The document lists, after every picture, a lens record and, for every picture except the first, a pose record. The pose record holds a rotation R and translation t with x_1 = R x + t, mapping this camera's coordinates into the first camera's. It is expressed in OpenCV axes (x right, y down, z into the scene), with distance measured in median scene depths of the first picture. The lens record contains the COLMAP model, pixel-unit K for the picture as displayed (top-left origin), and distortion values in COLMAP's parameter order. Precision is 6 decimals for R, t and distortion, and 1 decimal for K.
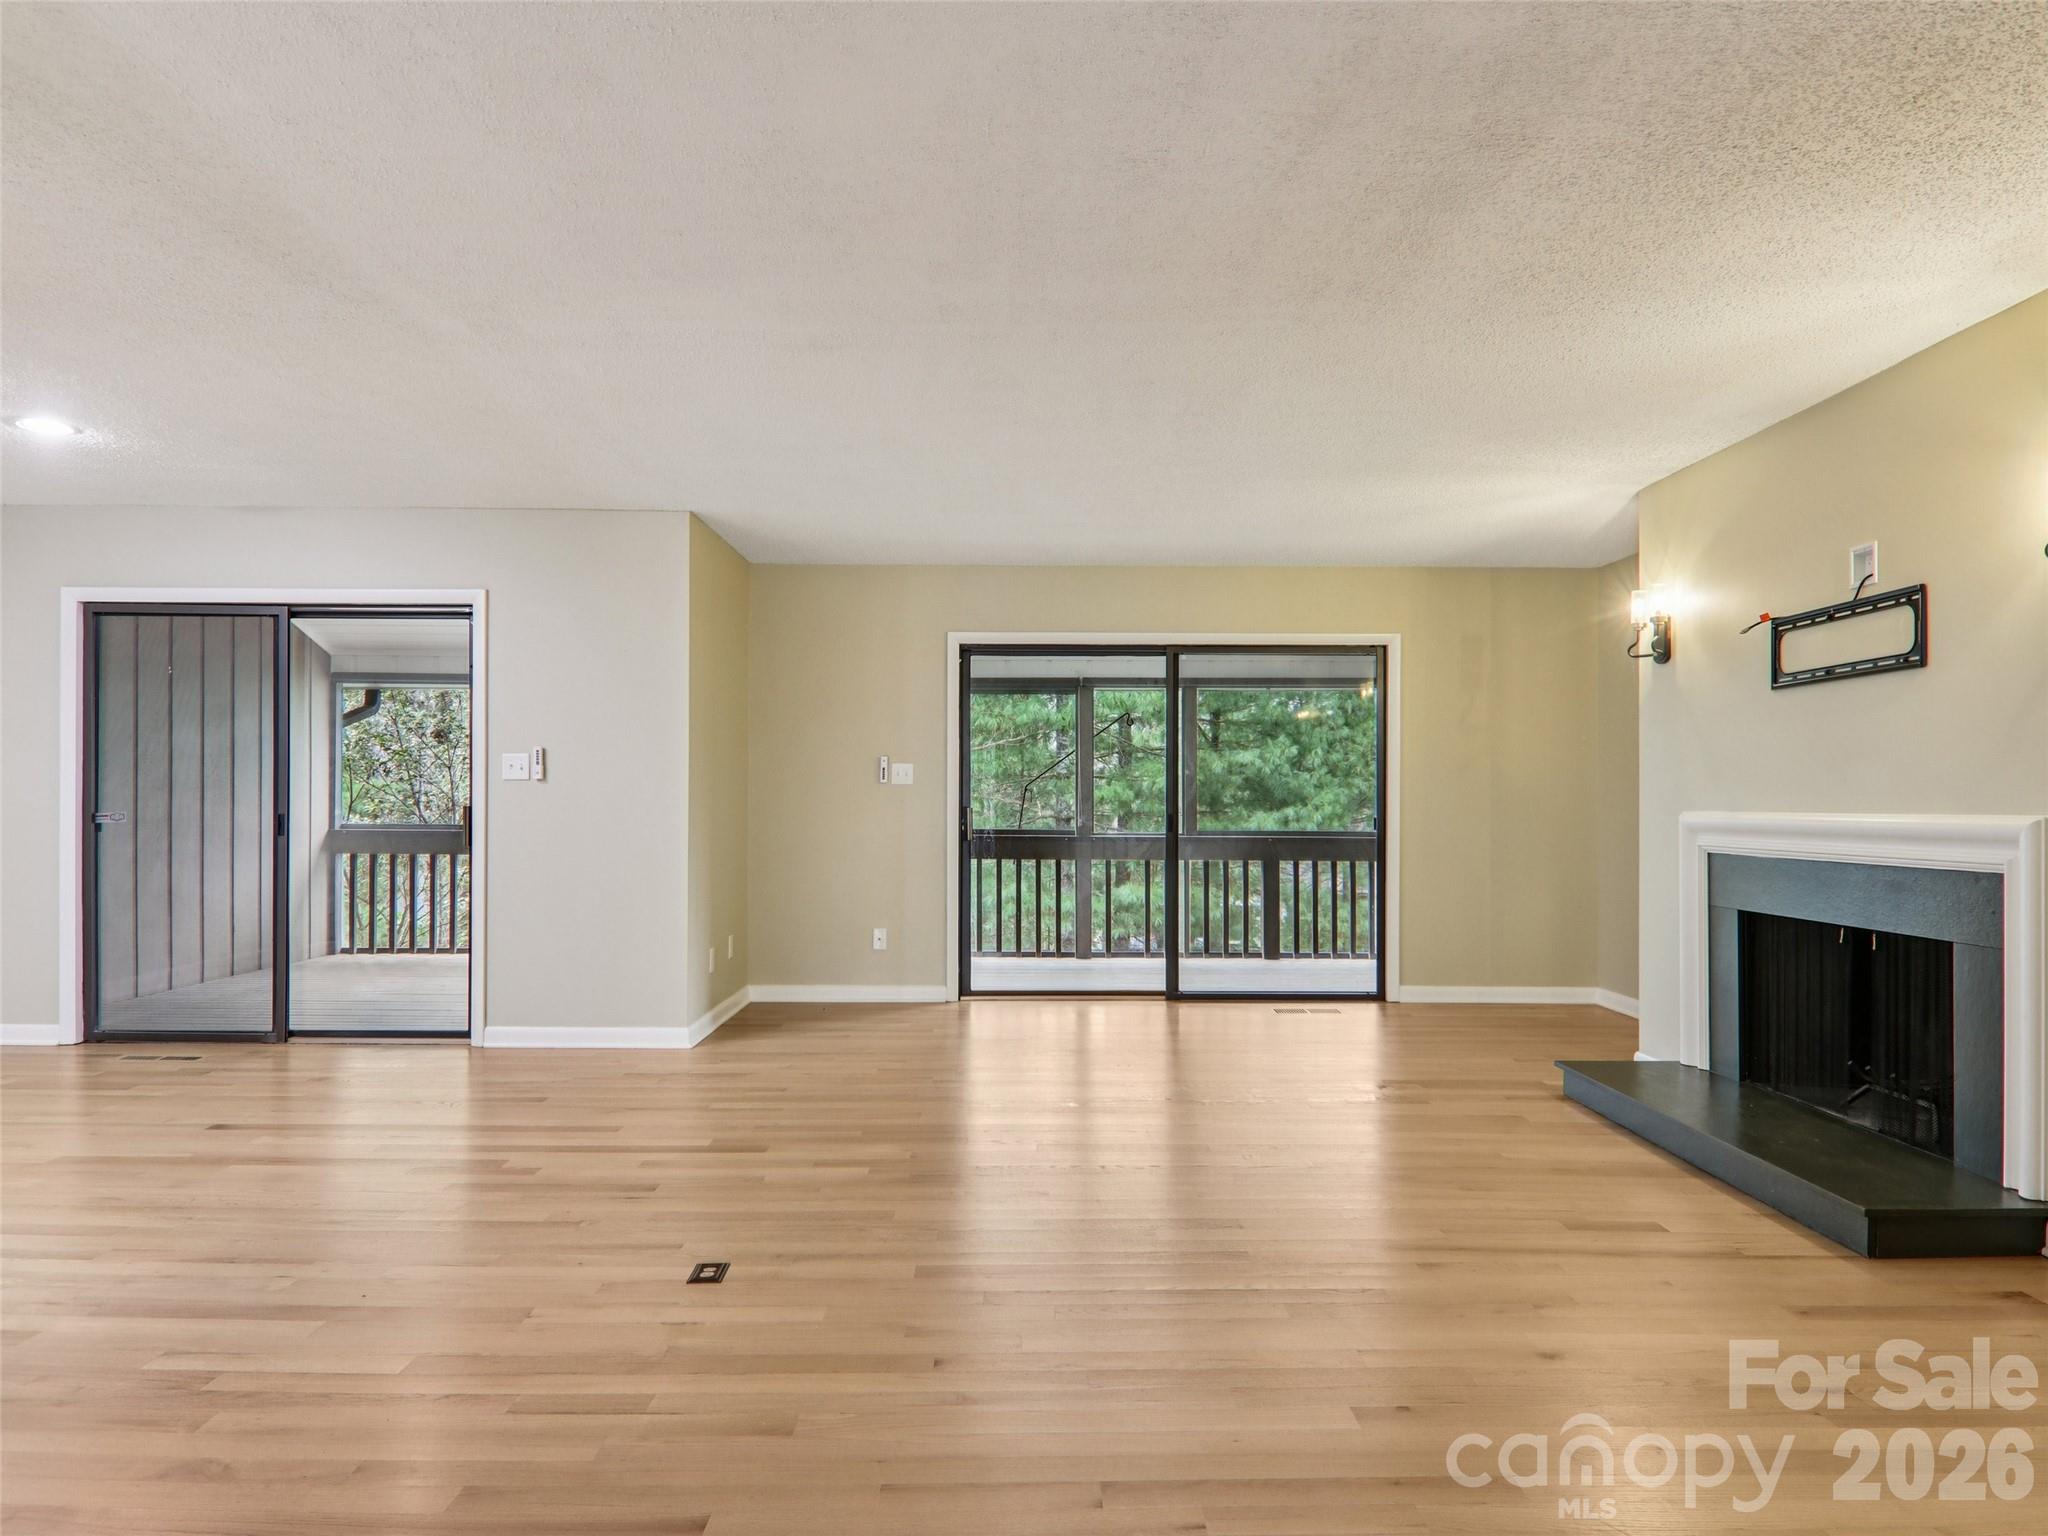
lens RADIAL K [[1275.9, 0, 1025.6], [0, 1275.9, 788.0], [0, 0, 1]] dist [0.004579, -0.019035]
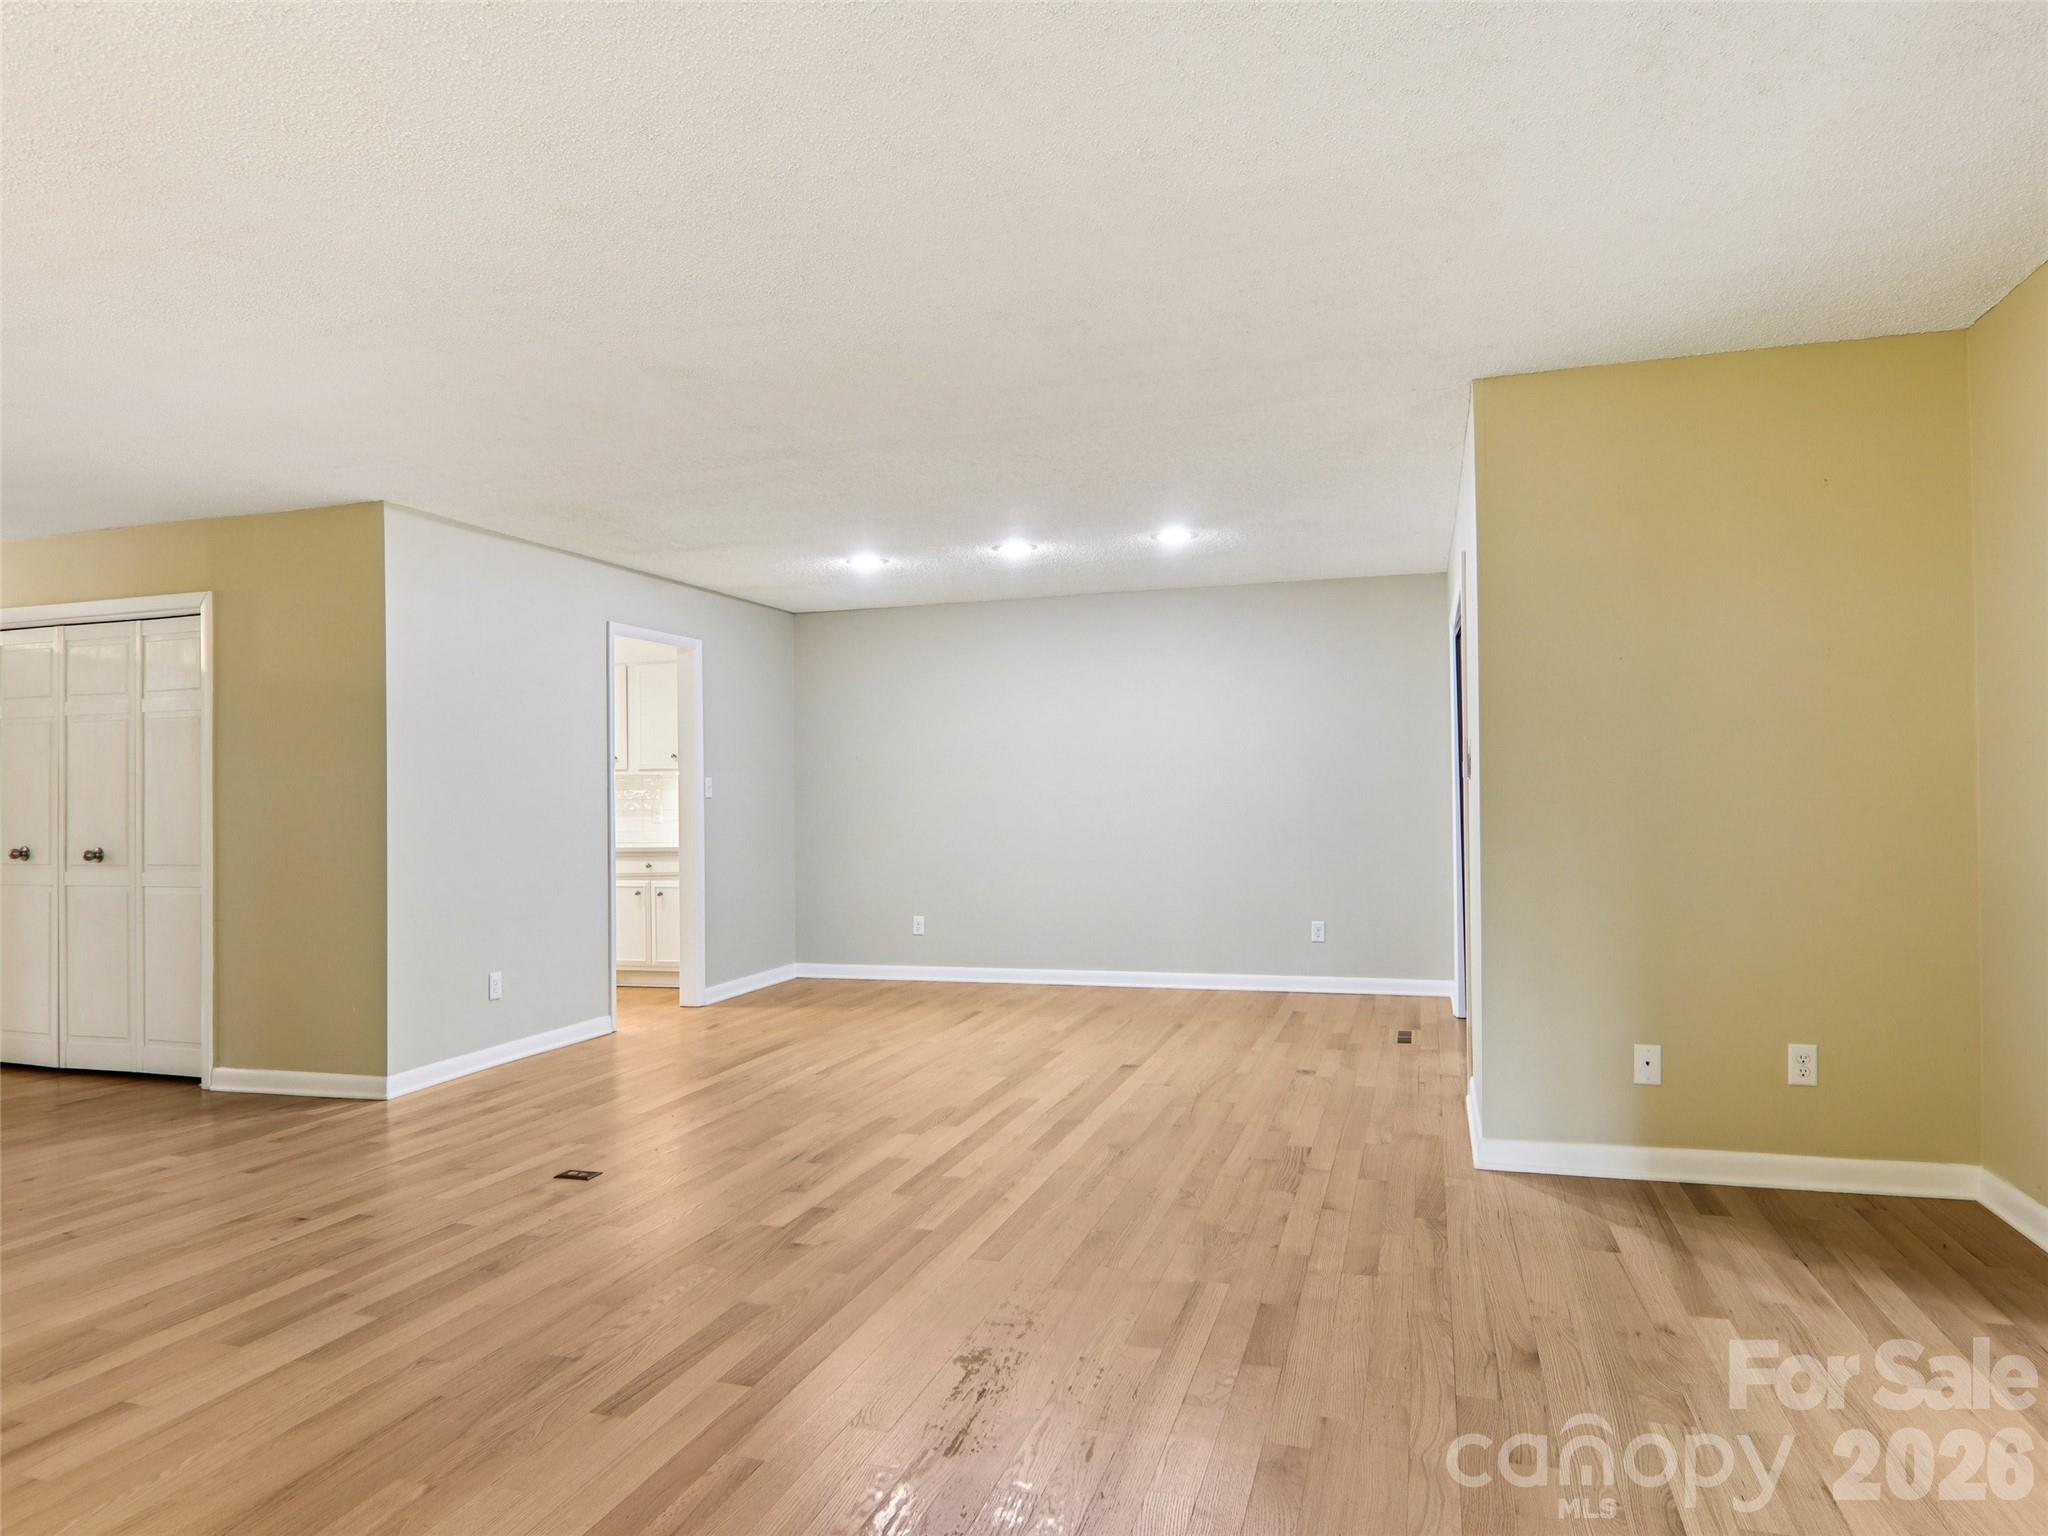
lens RADIAL K [[1275.9, 0, 1025.6], [0, 1275.9, 788.0], [0, 0, 1]] dist [0.004579, -0.019035]
pose [[-0.302616, -0.010396, -0.953056, 0.456638], [0.021636, 0.999608, -0.017773, 0.007530], [0.952867, -0.025999, -0.302272, 0.970726]]
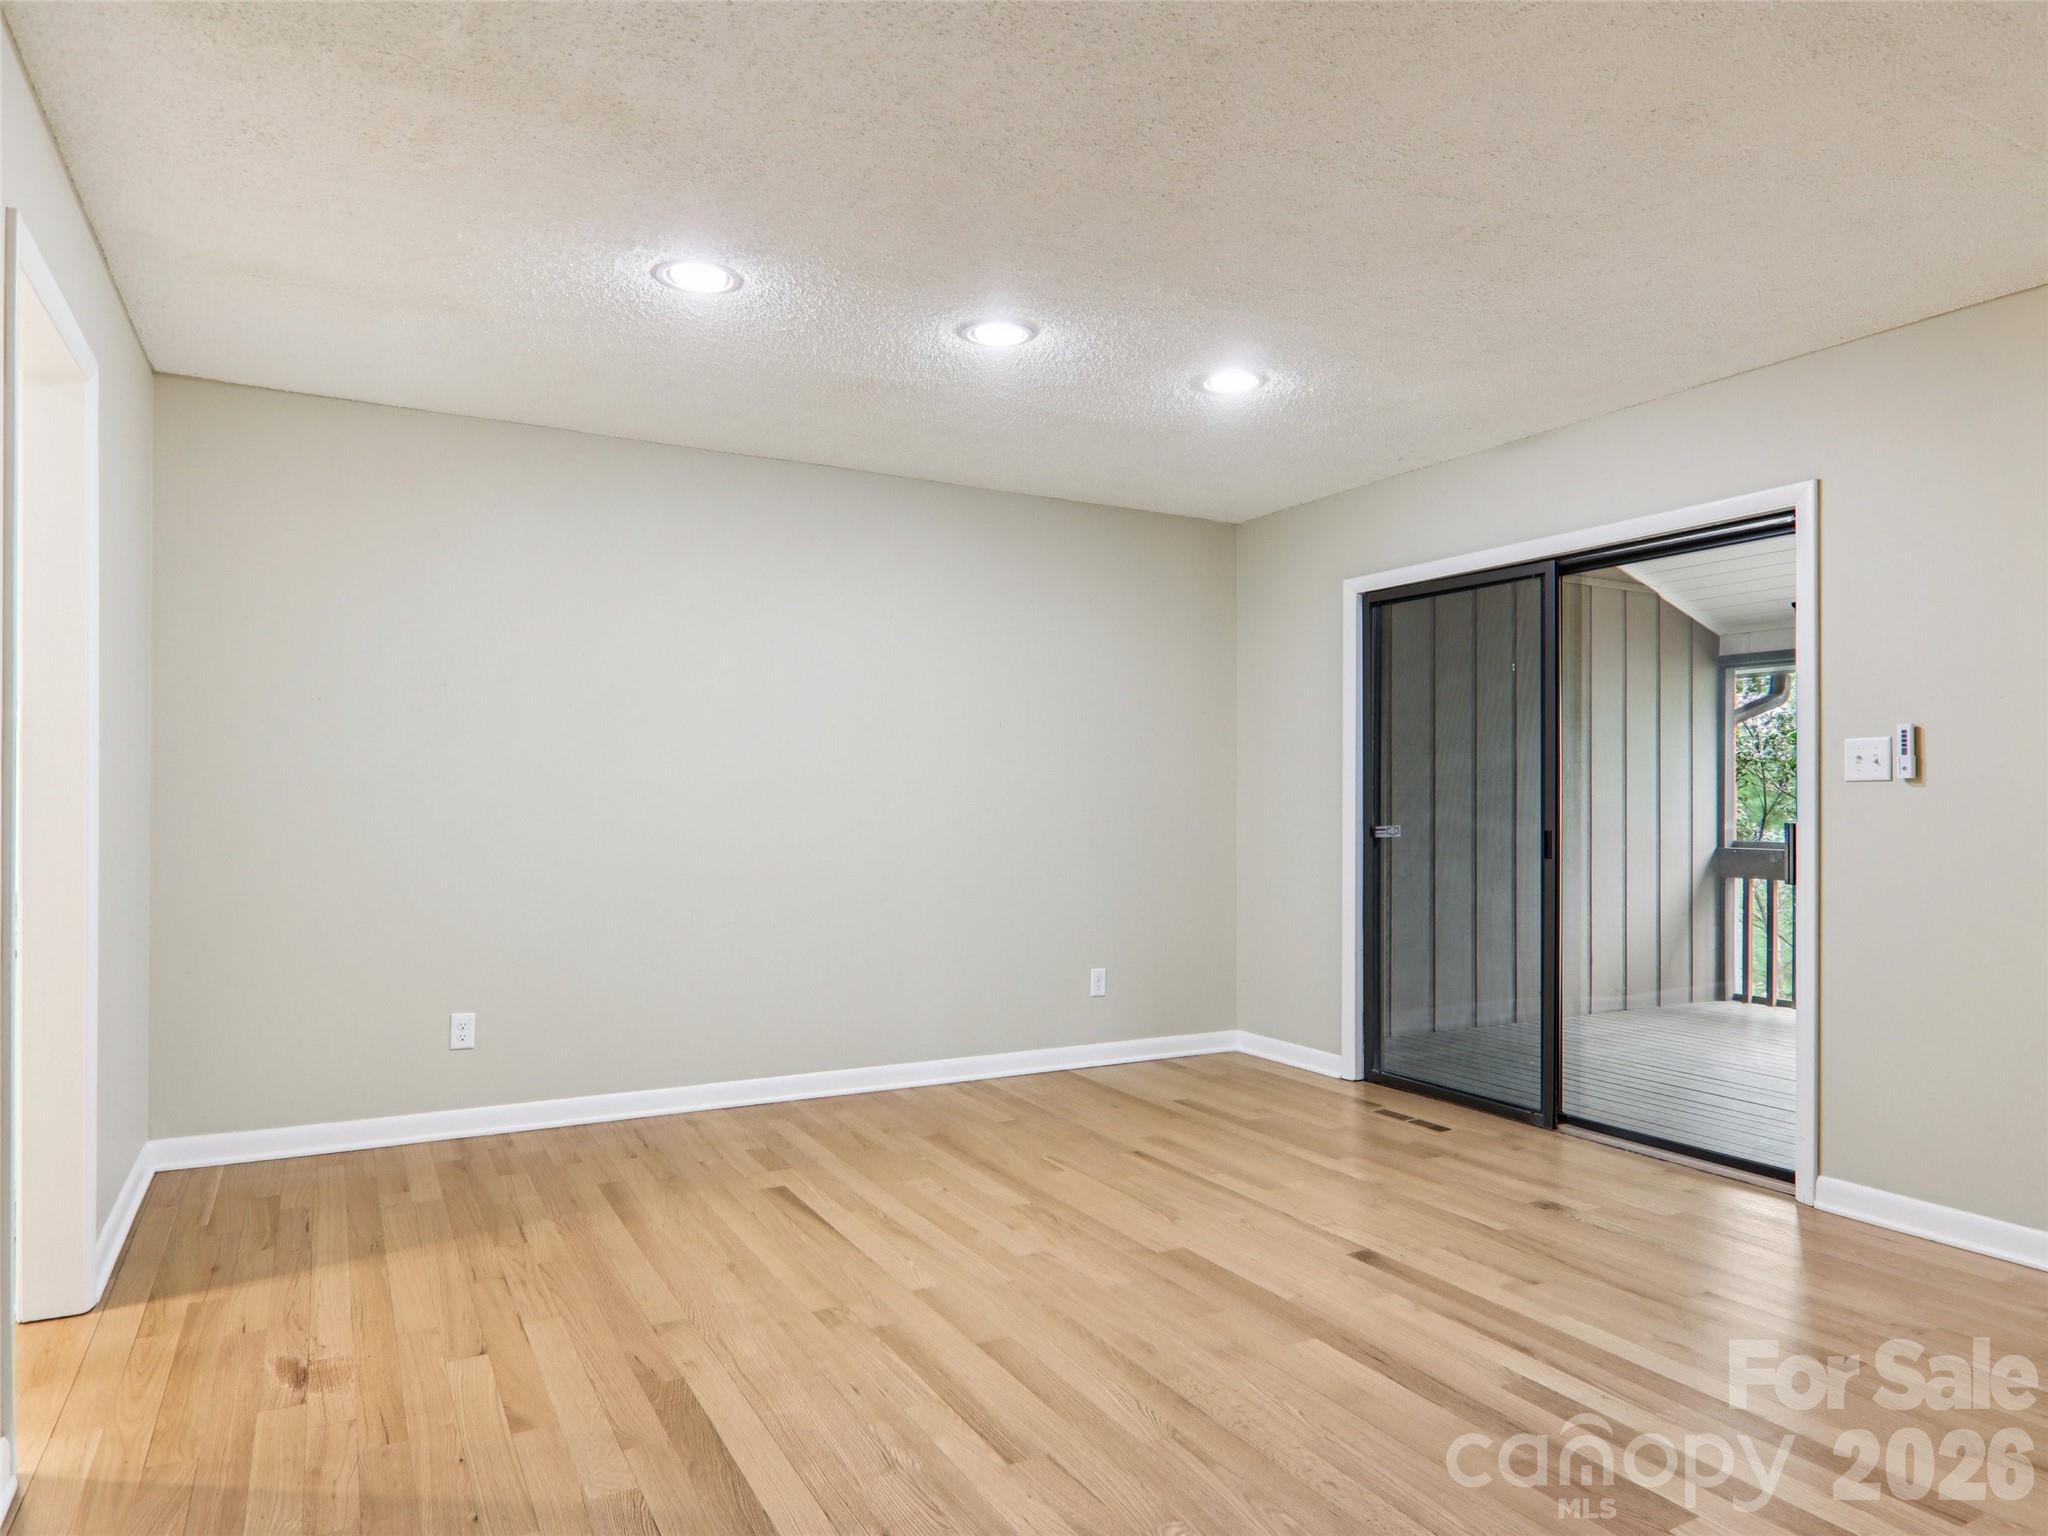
lens RADIAL K [[1275.9, 0, 1025.6], [0, 1275.9, 788.0], [0, 0, 1]] dist [0.004579, -0.019035]
pose [[0.475100, -0.012271, -0.879846, -0.055775], [0.005332, 0.999925, -0.011066, 0.001712], [0.879916, 0.000566, 0.475129, 0.356950]]
